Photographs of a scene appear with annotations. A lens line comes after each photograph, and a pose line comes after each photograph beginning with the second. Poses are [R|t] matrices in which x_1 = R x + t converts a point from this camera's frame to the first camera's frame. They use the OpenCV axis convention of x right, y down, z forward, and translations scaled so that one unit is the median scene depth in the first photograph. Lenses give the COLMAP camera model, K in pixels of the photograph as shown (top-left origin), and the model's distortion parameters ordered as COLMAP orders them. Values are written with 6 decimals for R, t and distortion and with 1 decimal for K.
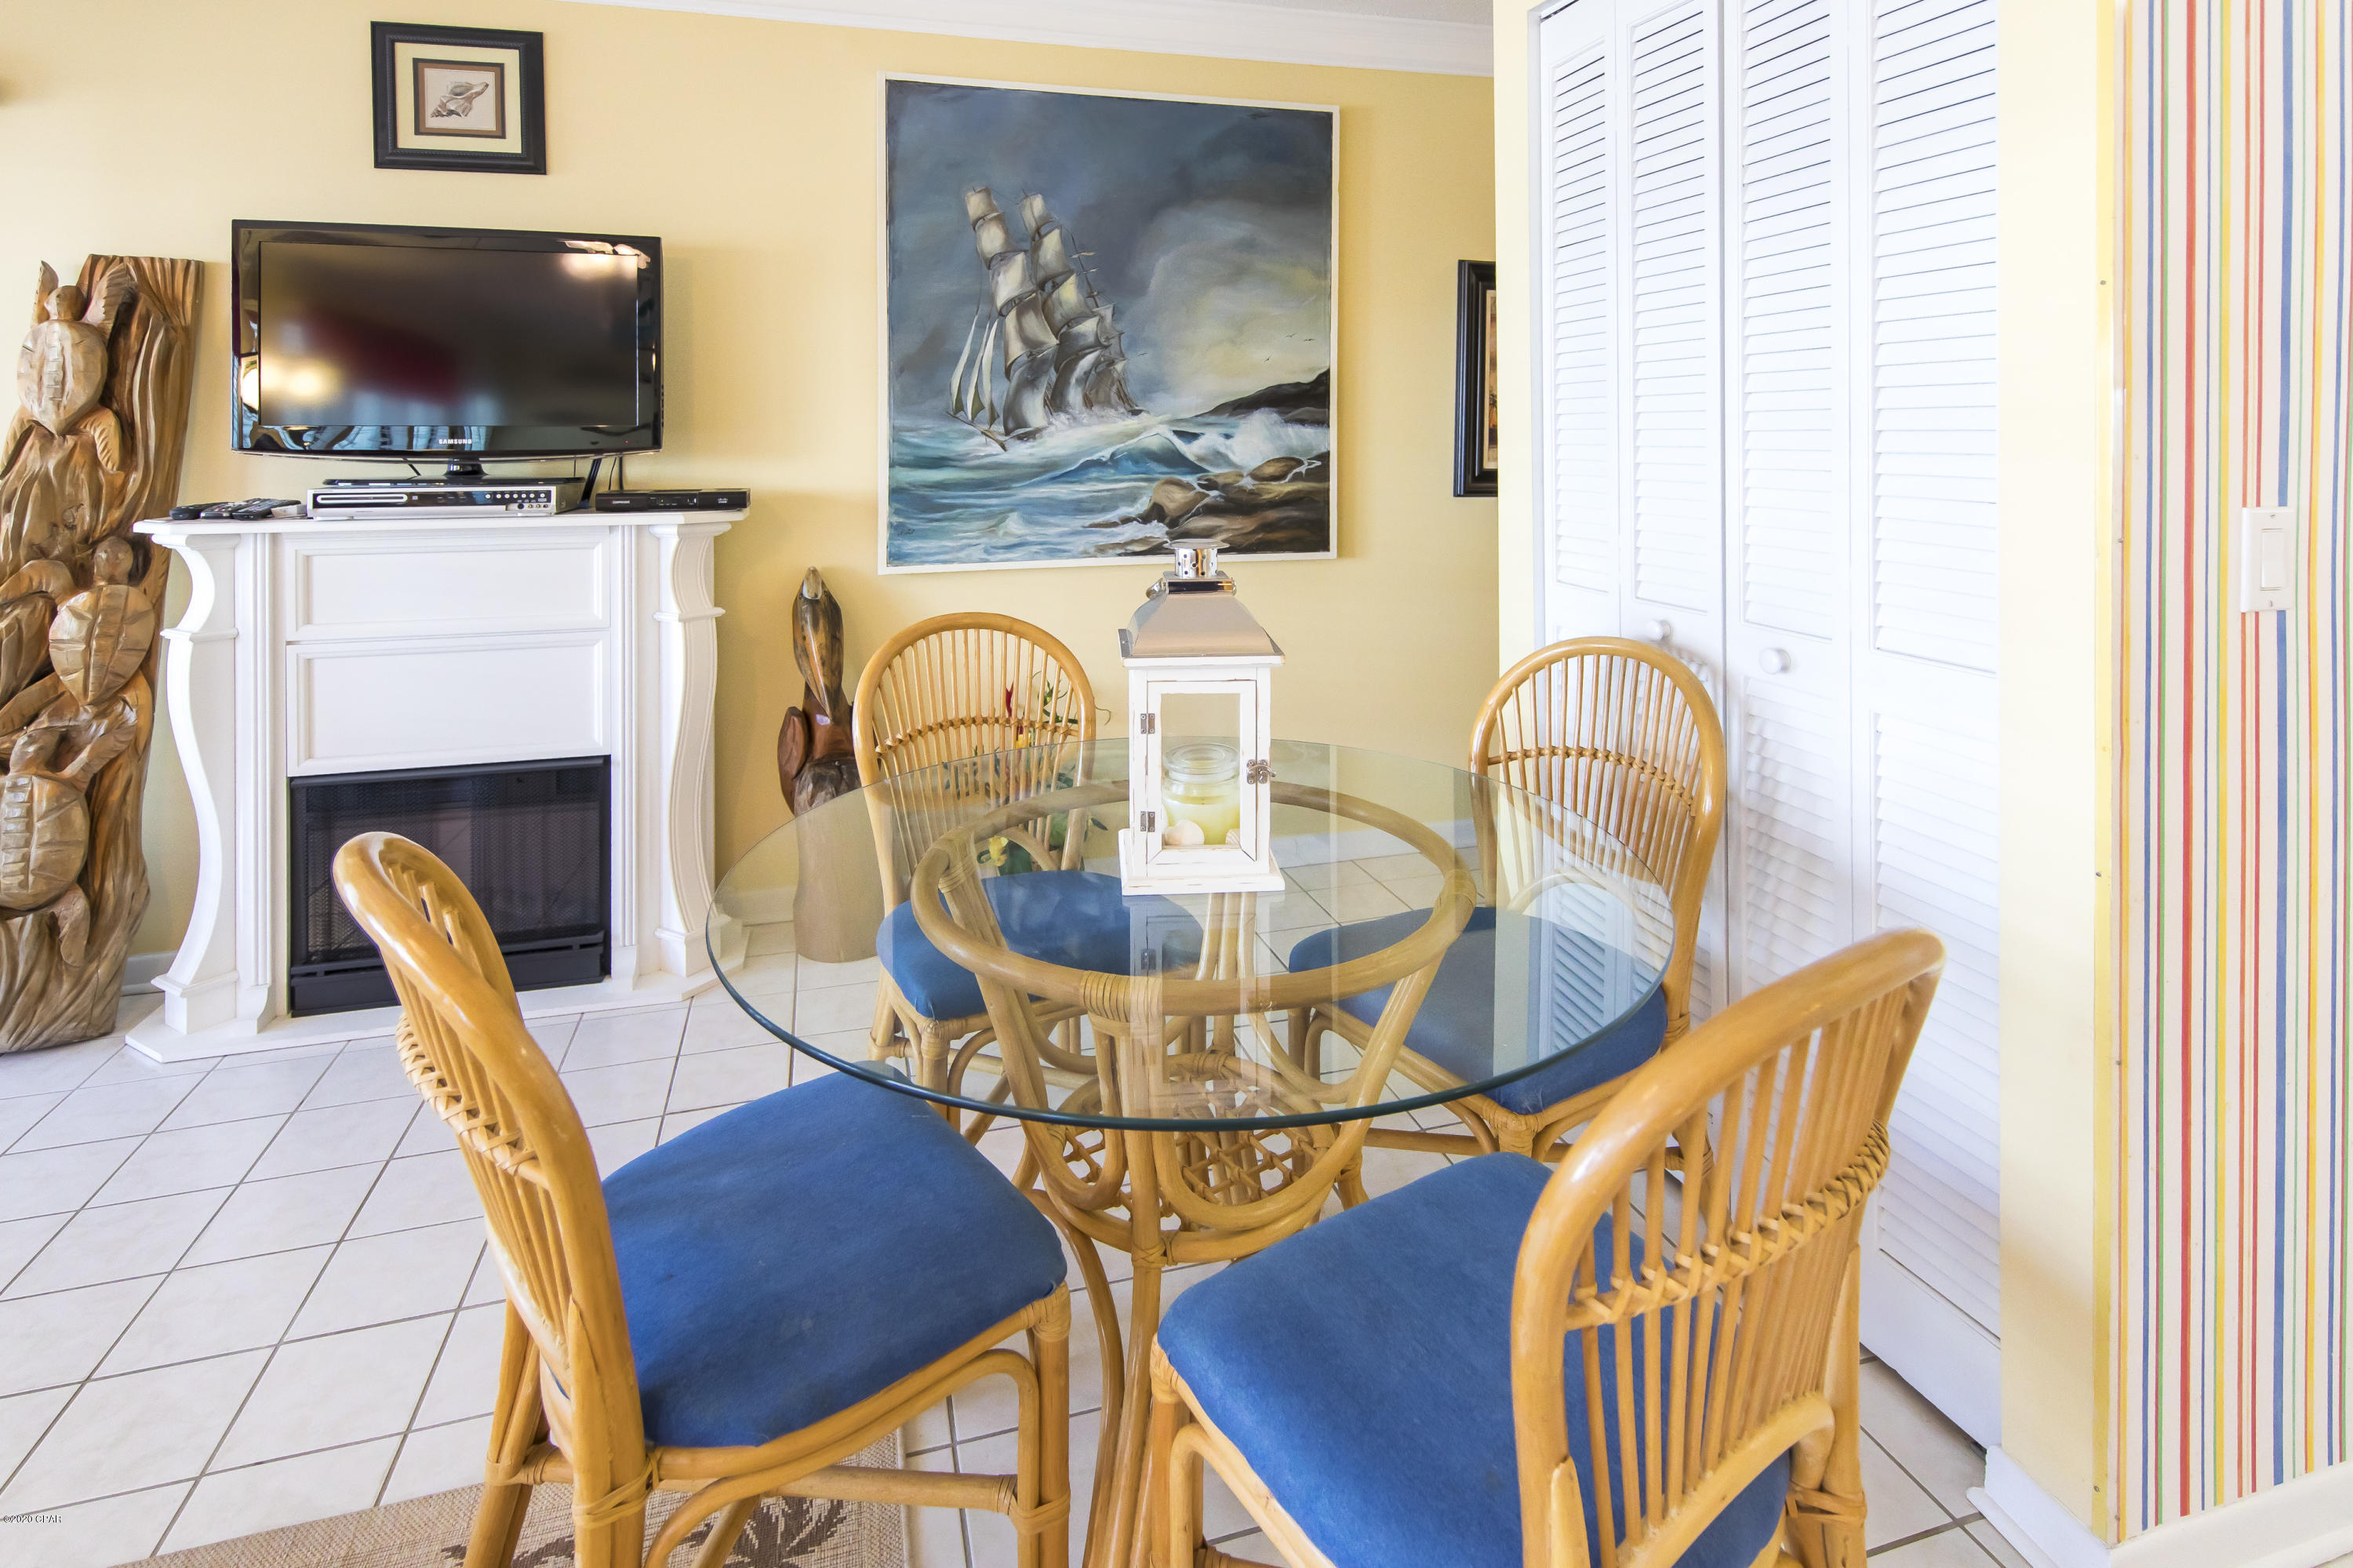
lens RADIAL K [[1208.1, 0, 1165.7], [0, 1208.1, 427.5], [0, 0, 1]] dist [0.000371, -0.000287]
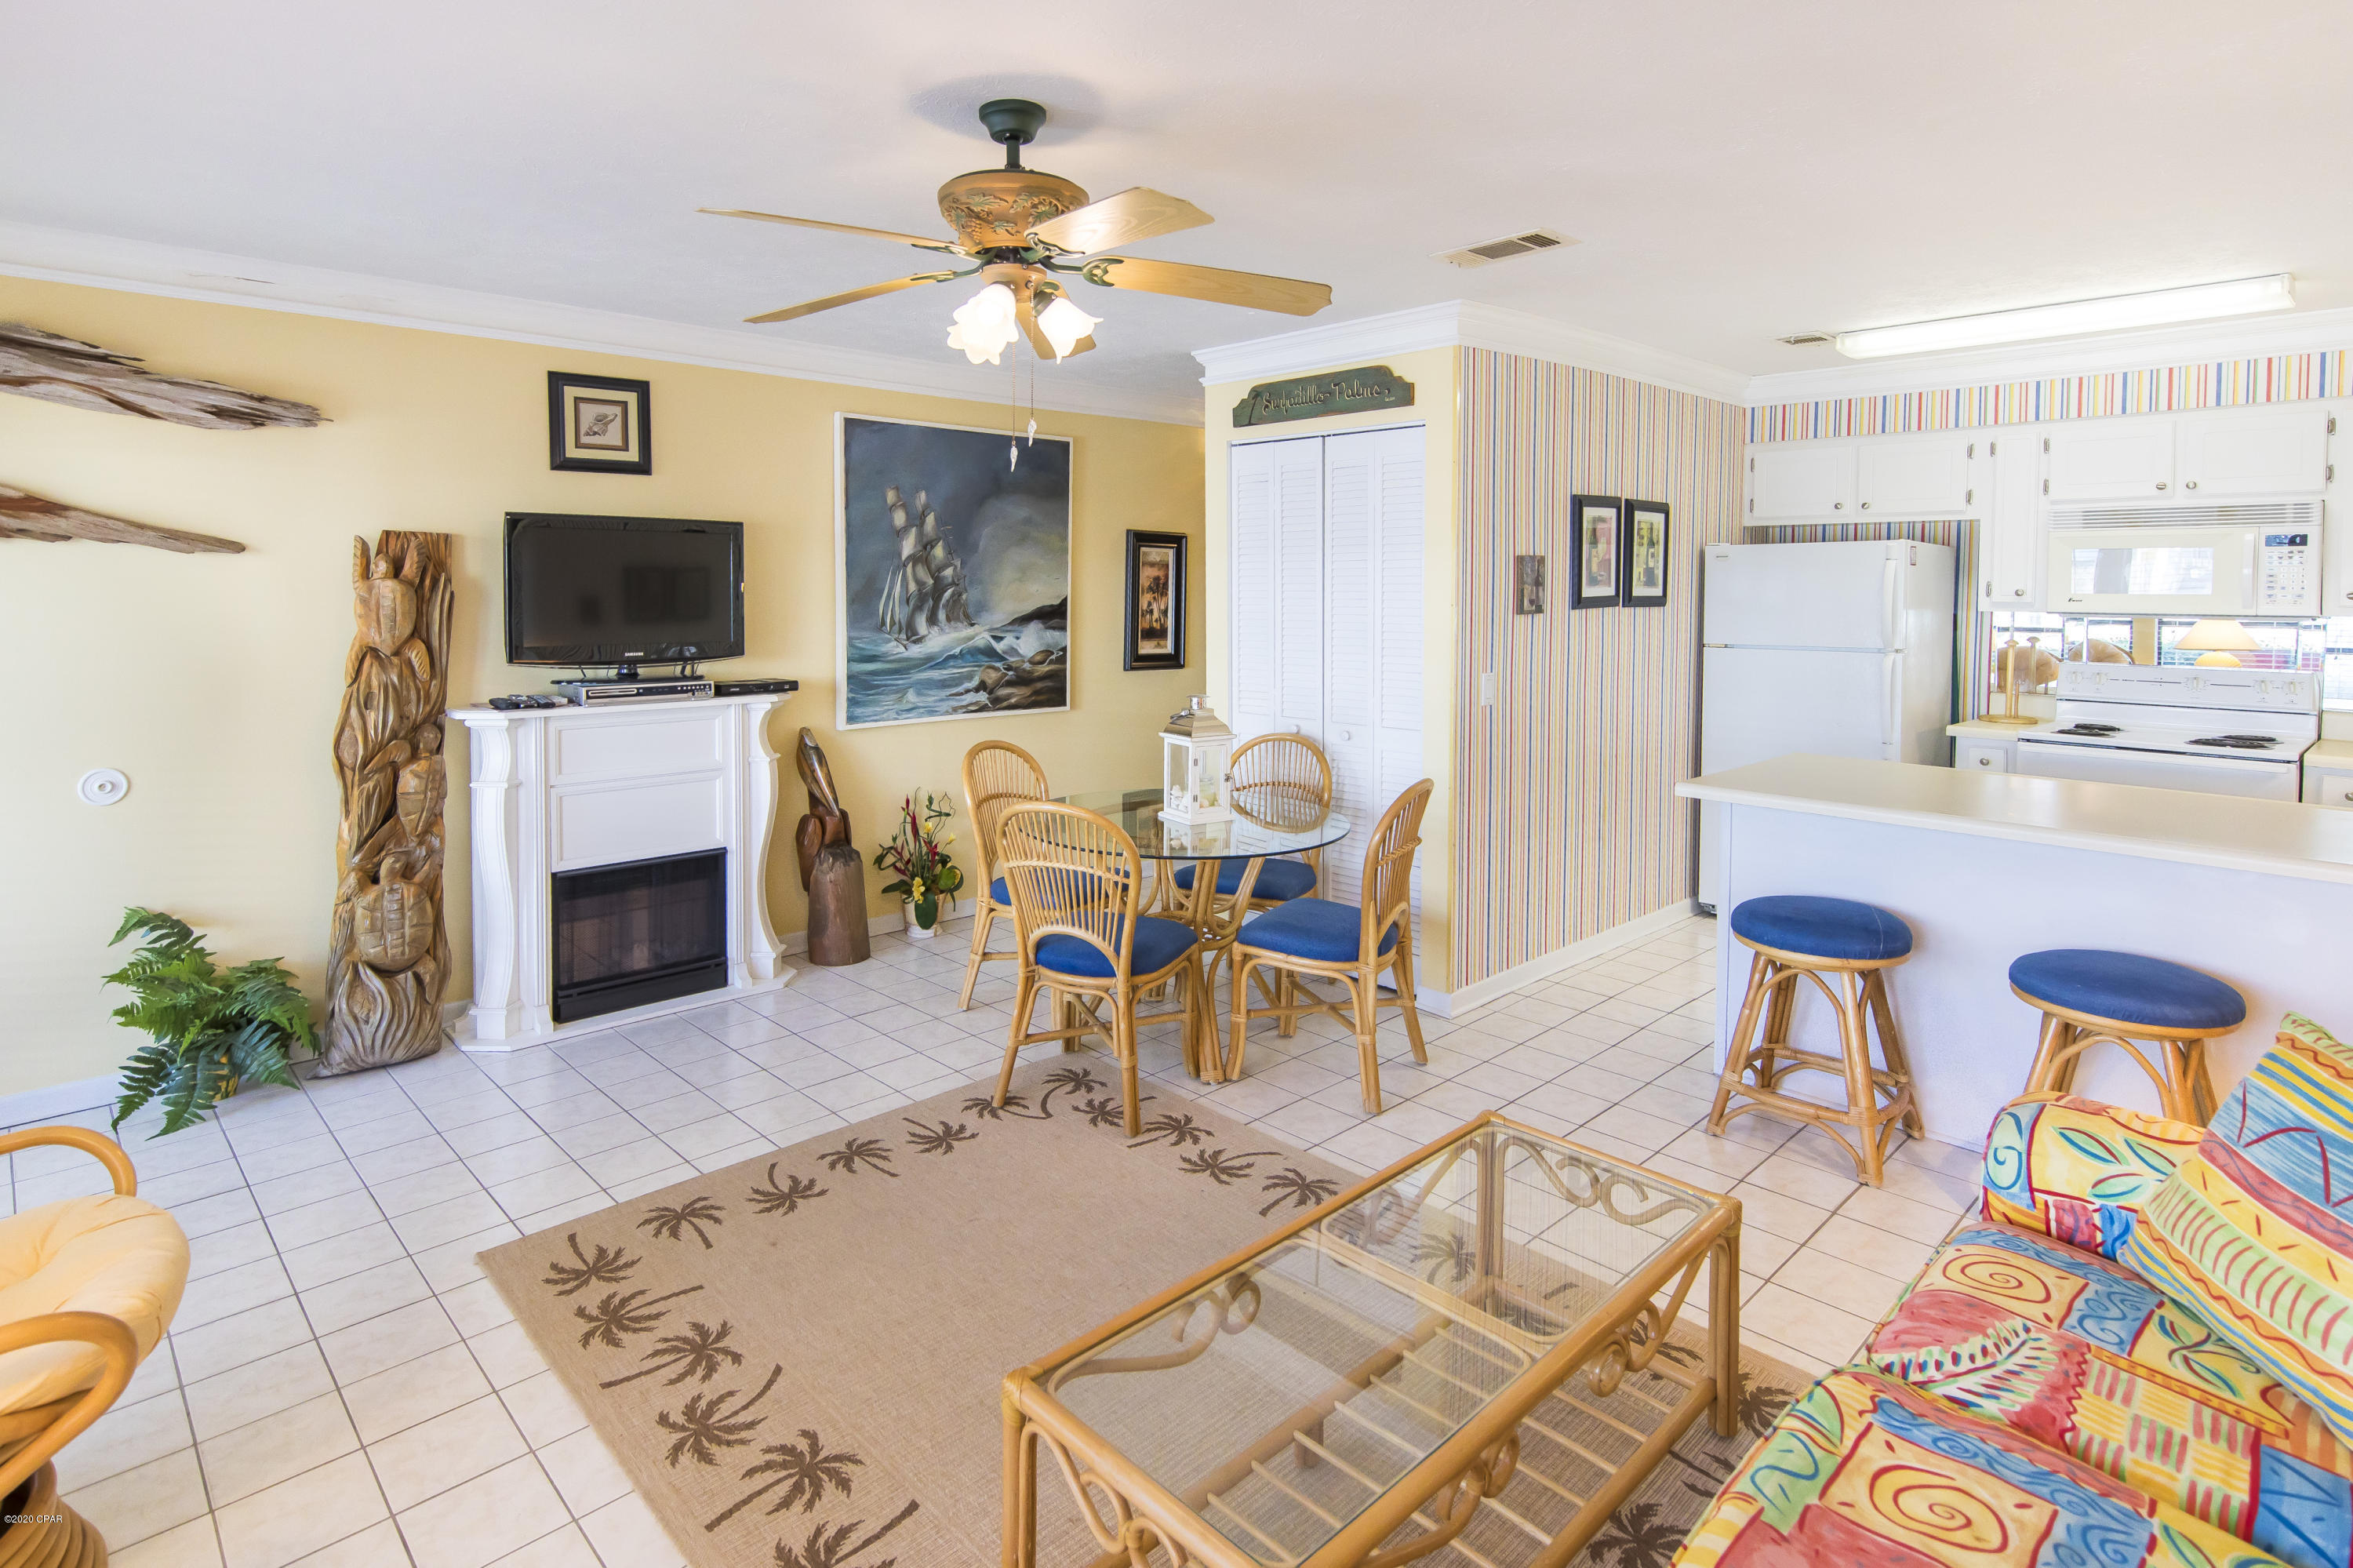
lens RADIAL K [[1212.3, 0, 1174.5], [0, 1212.3, 626.9], [0, 0, 1]] dist [-0.000718, -0.001222]
pose [[0.870483, -0.009471, 0.492108, -0.632207], [-0.002387, 0.999722, 0.023463, -0.051766], [-0.492193, -0.021599, 0.870218, -0.591645]]
